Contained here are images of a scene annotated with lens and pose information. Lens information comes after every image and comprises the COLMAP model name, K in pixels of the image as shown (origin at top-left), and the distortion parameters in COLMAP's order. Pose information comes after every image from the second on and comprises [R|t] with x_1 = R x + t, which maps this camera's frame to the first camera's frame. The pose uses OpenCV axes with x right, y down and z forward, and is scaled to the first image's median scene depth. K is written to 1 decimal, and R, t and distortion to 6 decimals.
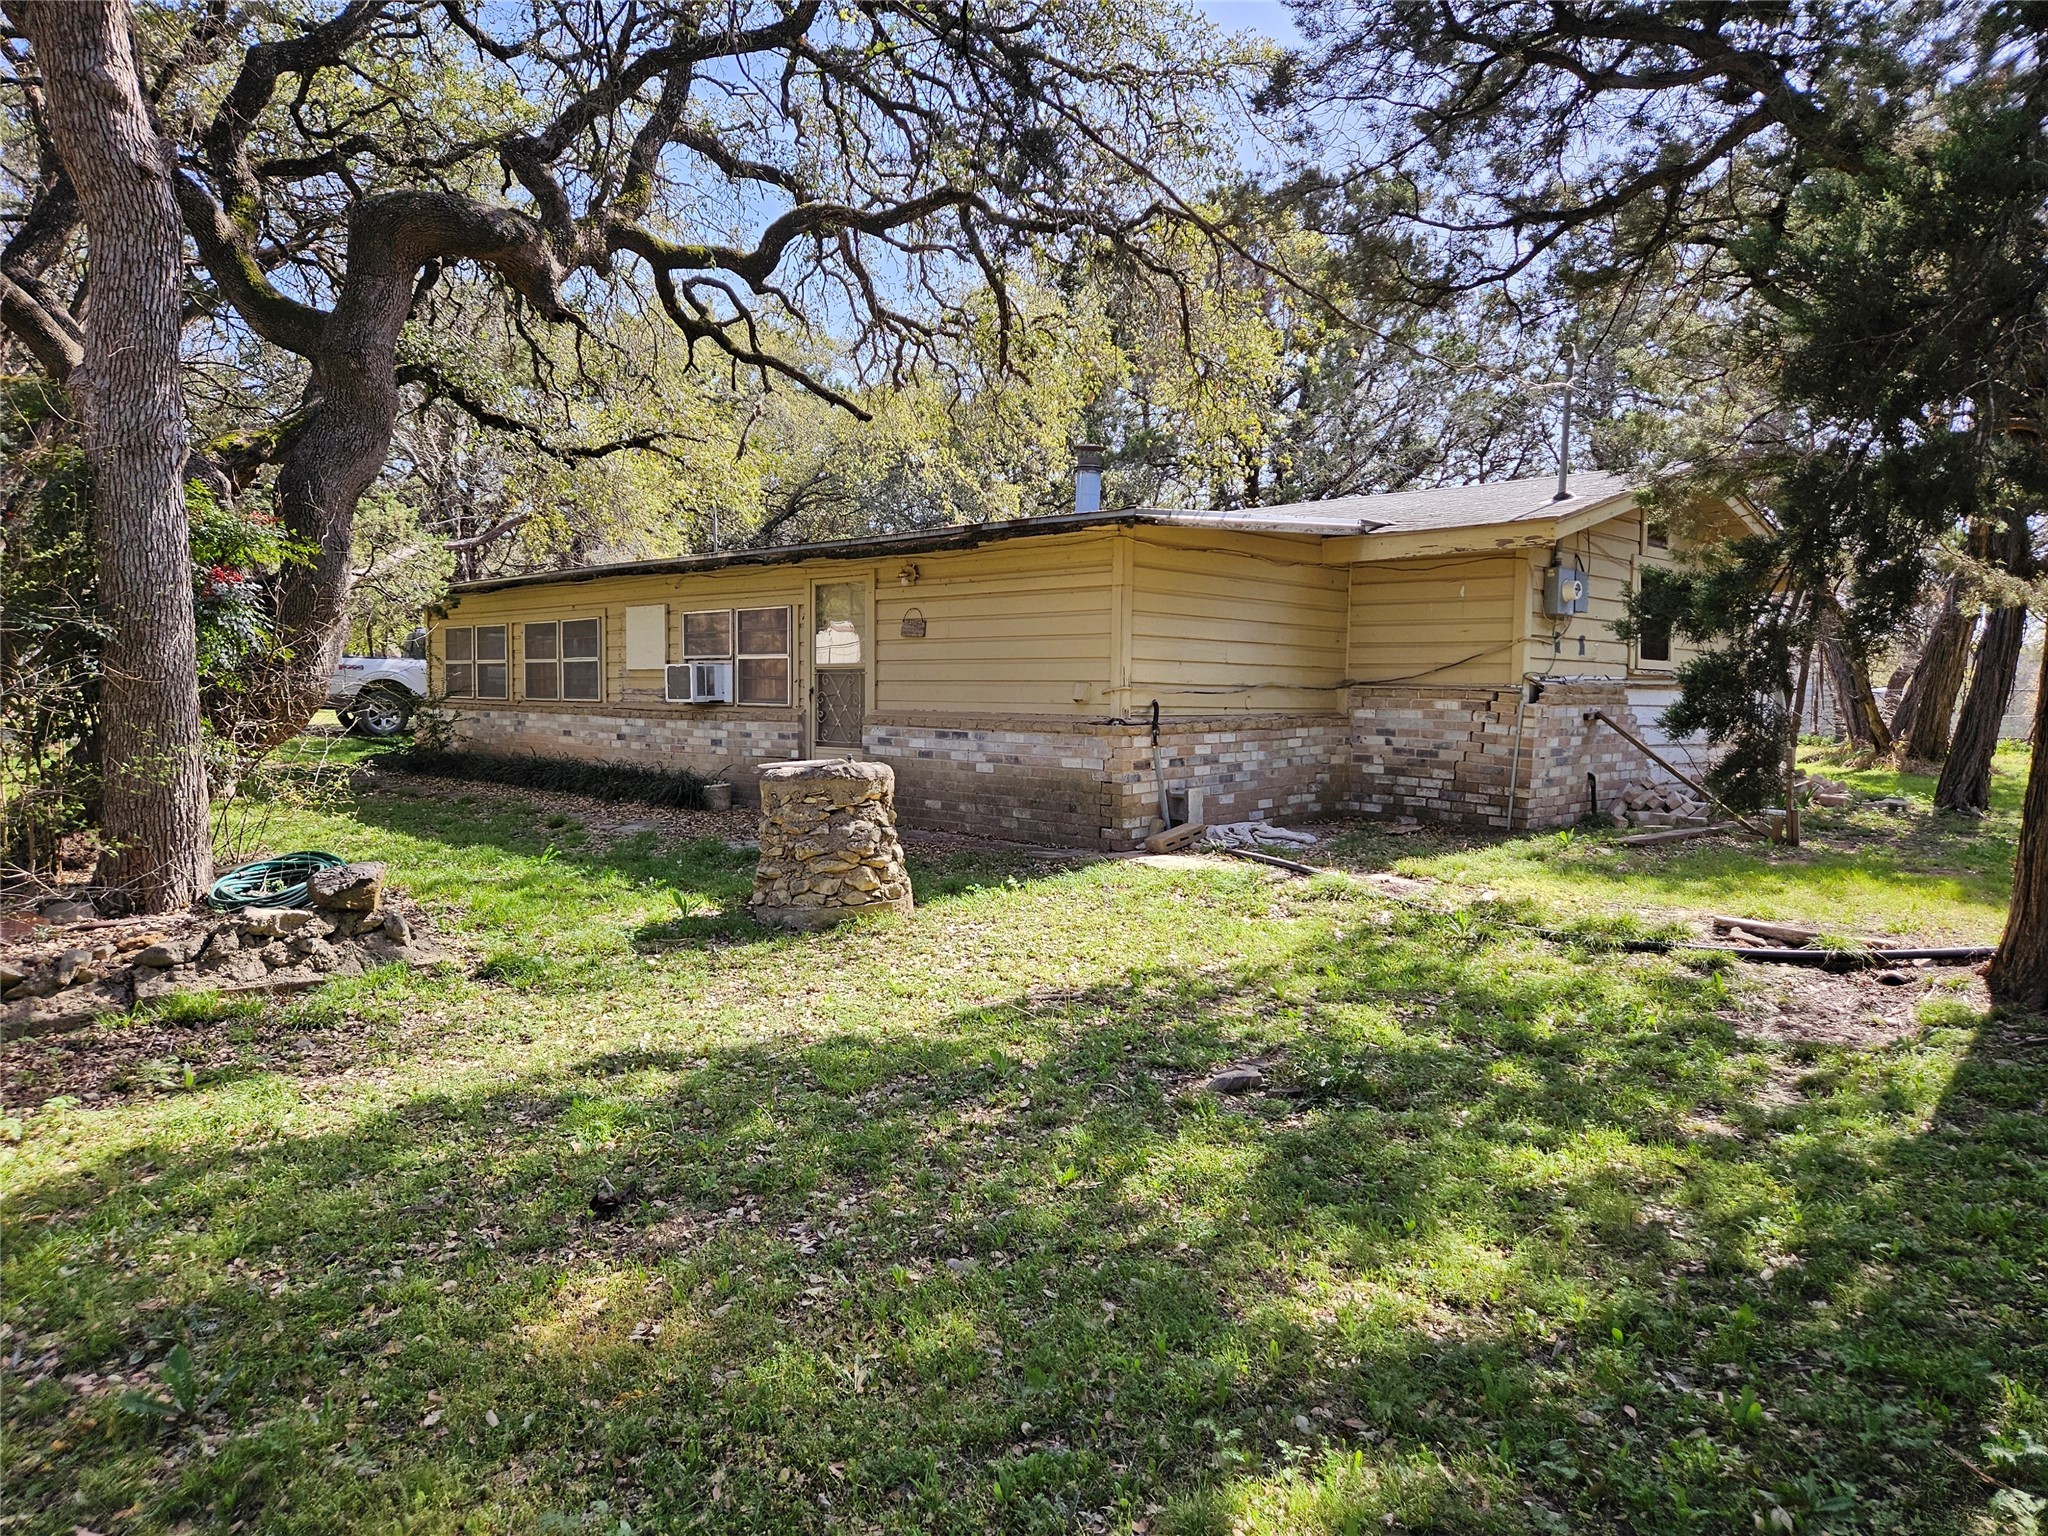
lens RADIAL K [[1363.3, 0, 998.8], [0, 1363.3, 765.5], [0, 0, 1]] dist [0.078904, -0.068862]
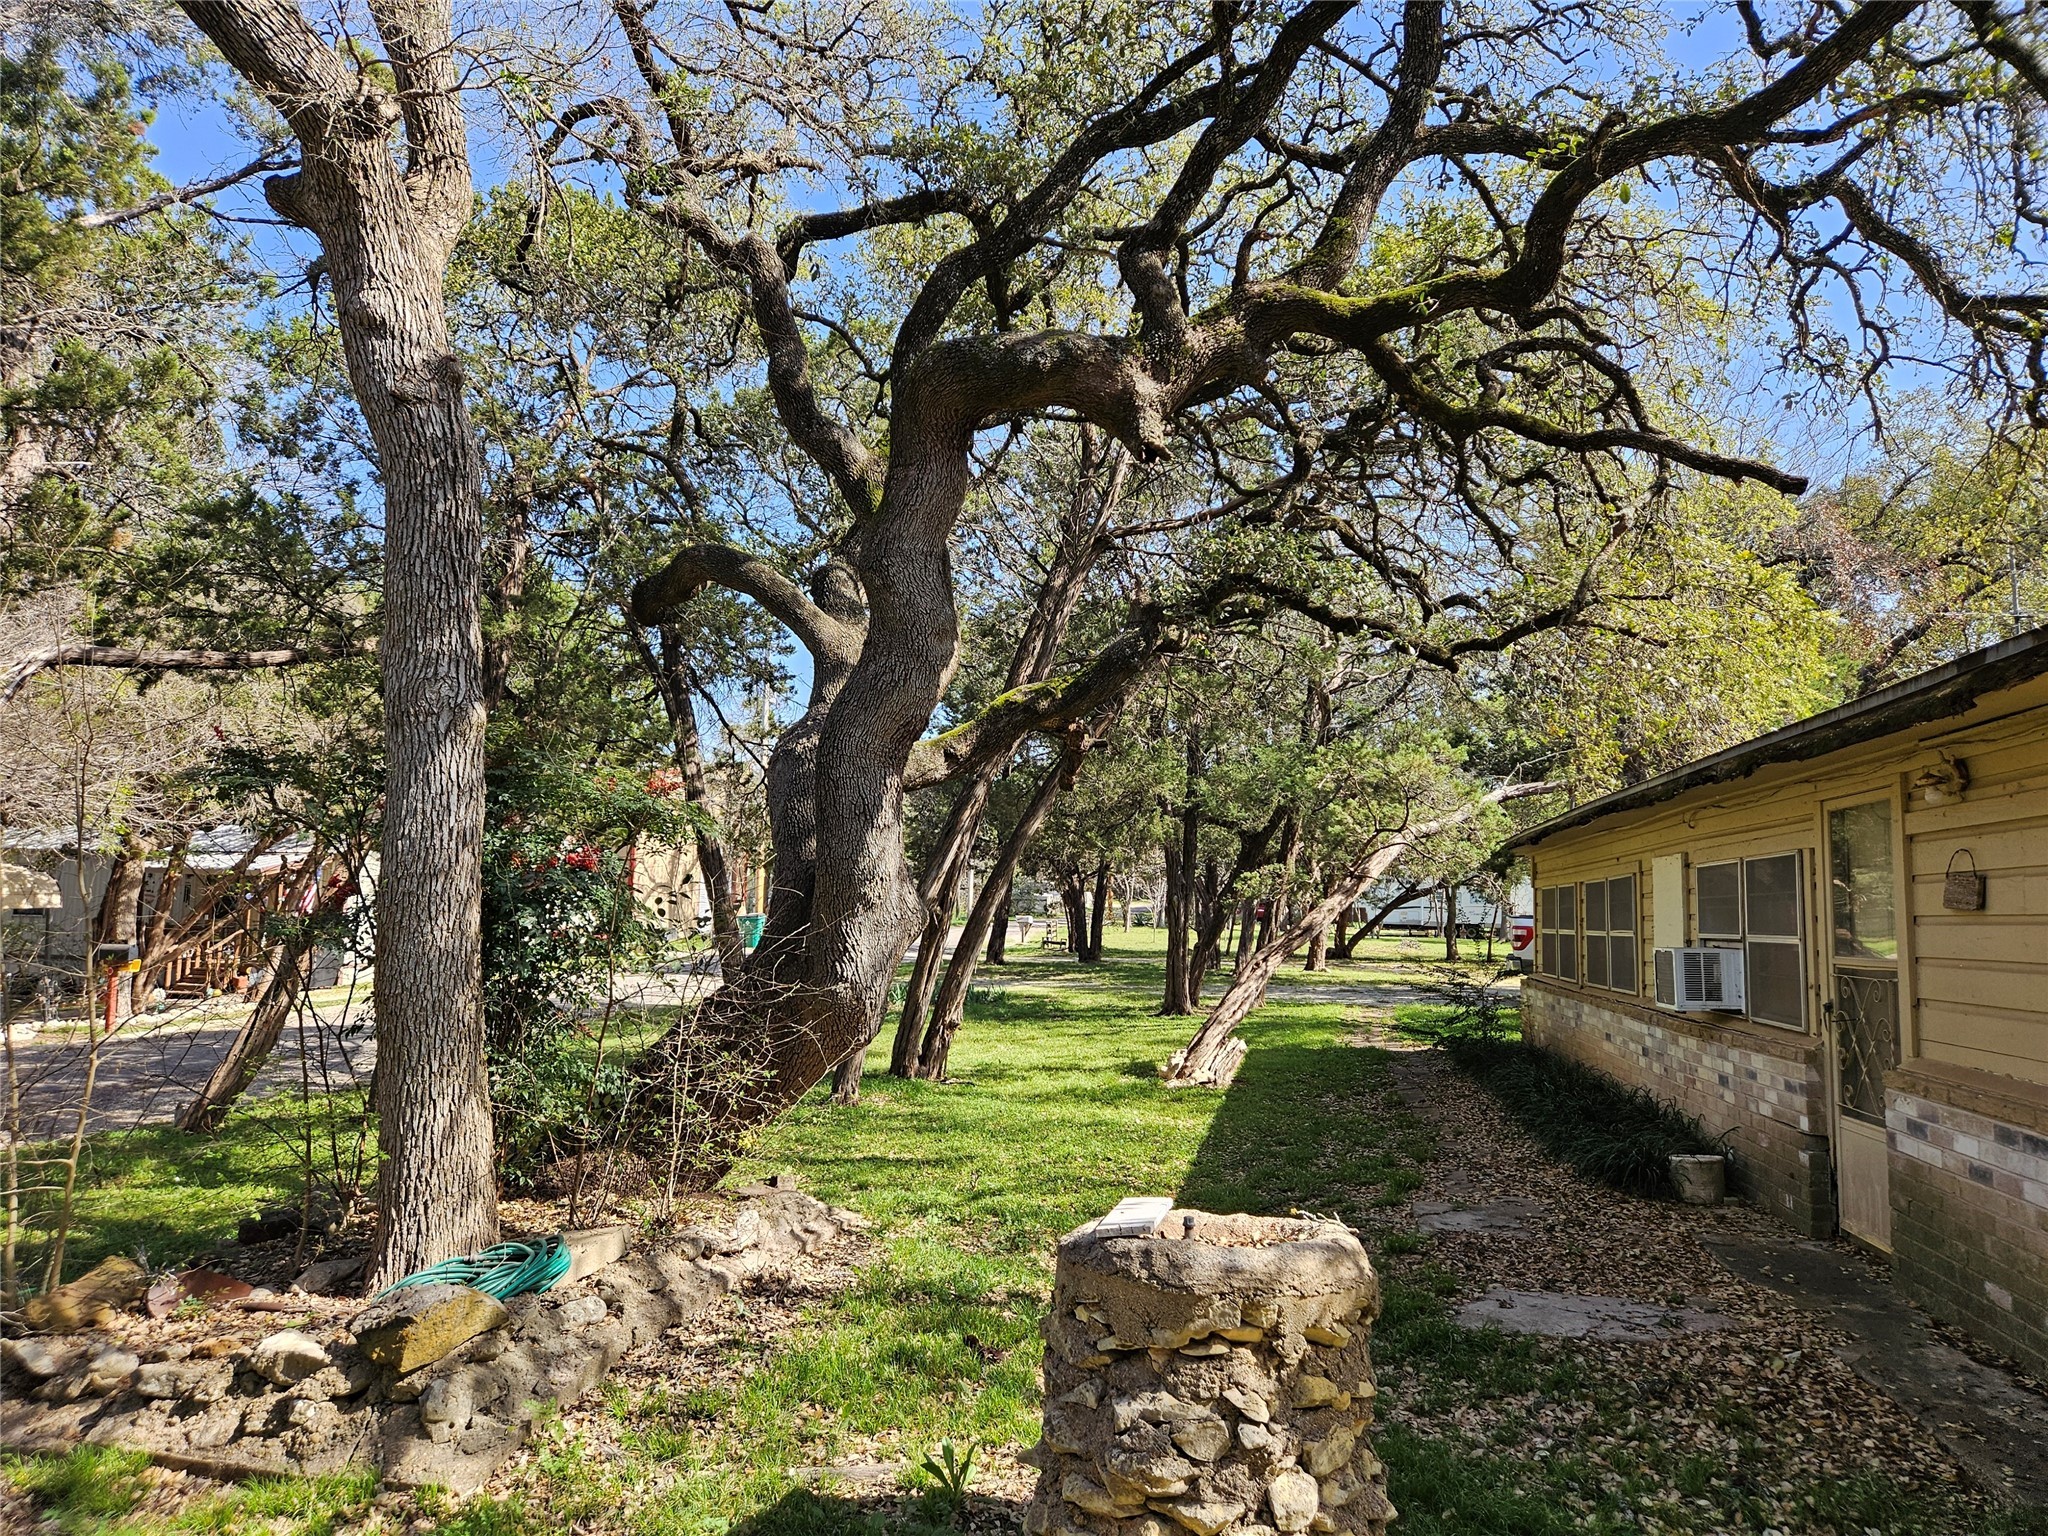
lens RADIAL K [[1363.3, 0, 1019.4], [0, 1363.3, 786.8], [0, 0, 1]] dist [0.078904, -0.068862]
pose [[0.566961, -0.075056, -0.820318, 0.154589], [-0.059448, 0.989516, -0.131624, -0.056219], [0.821597, 0.123392, 0.556555, 0.480409]]
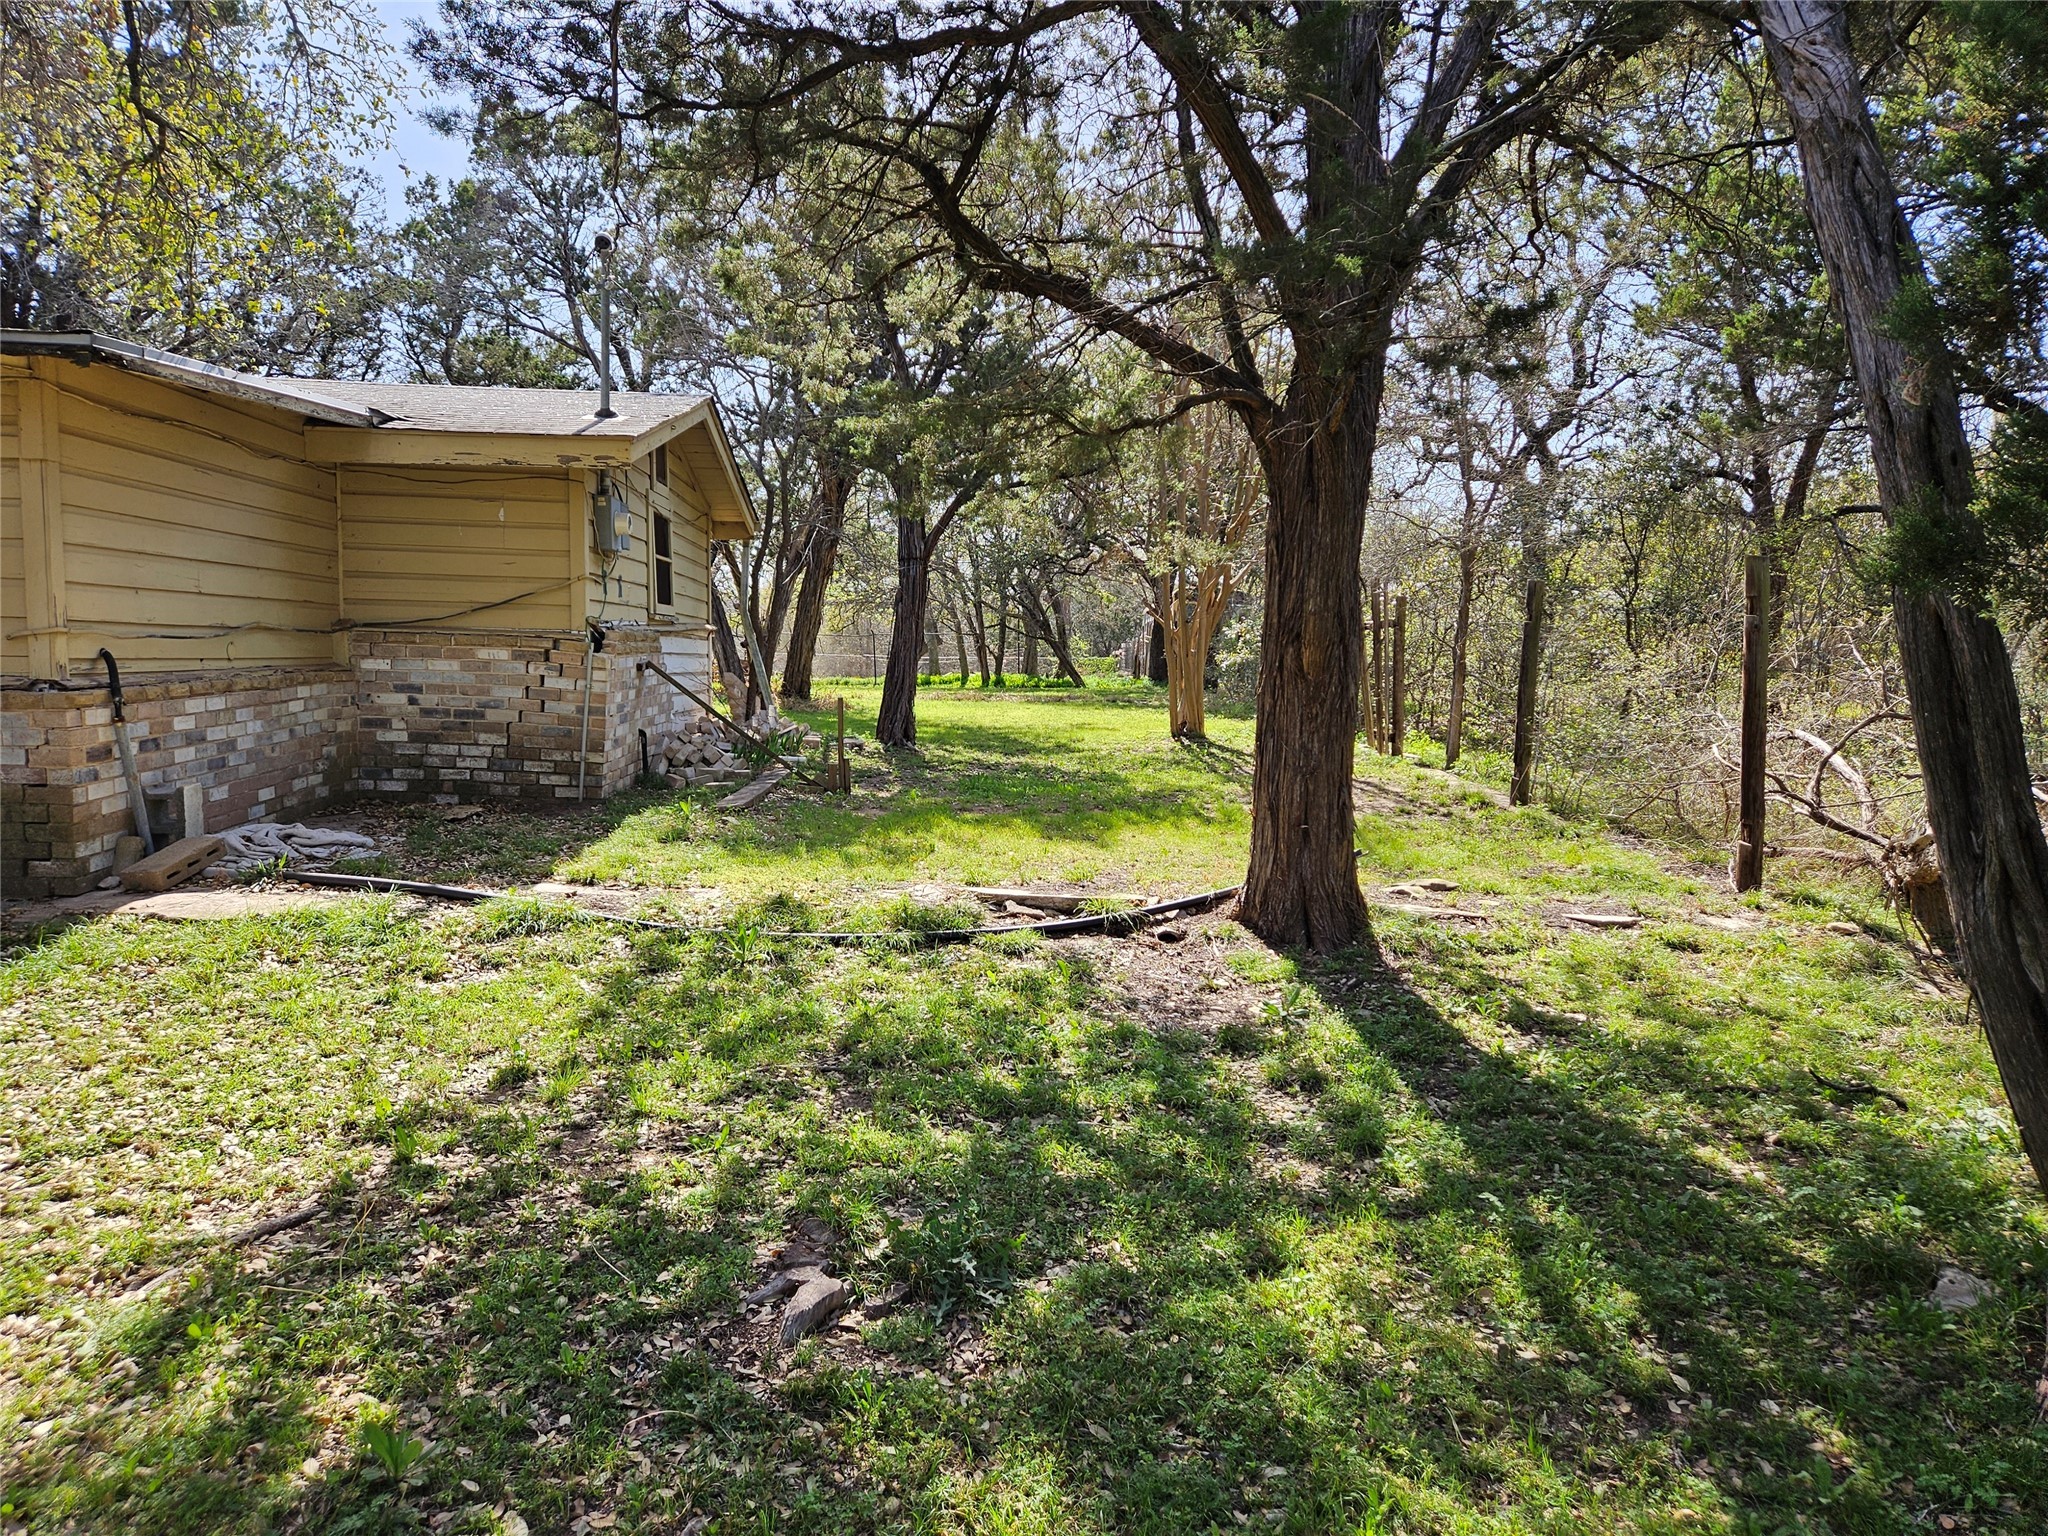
lens RADIAL K [[1363.3, 0, 1021.9], [0, 1363.3, 762.6], [0, 0, 1]] dist [0.078904, -0.068862]
pose [[0.652934, -0.065482, 0.754579, -0.090286], [0.031908, 0.997749, 0.058974, -0.018148], [-0.756743, -0.014429, 0.653554, 0.231956]]
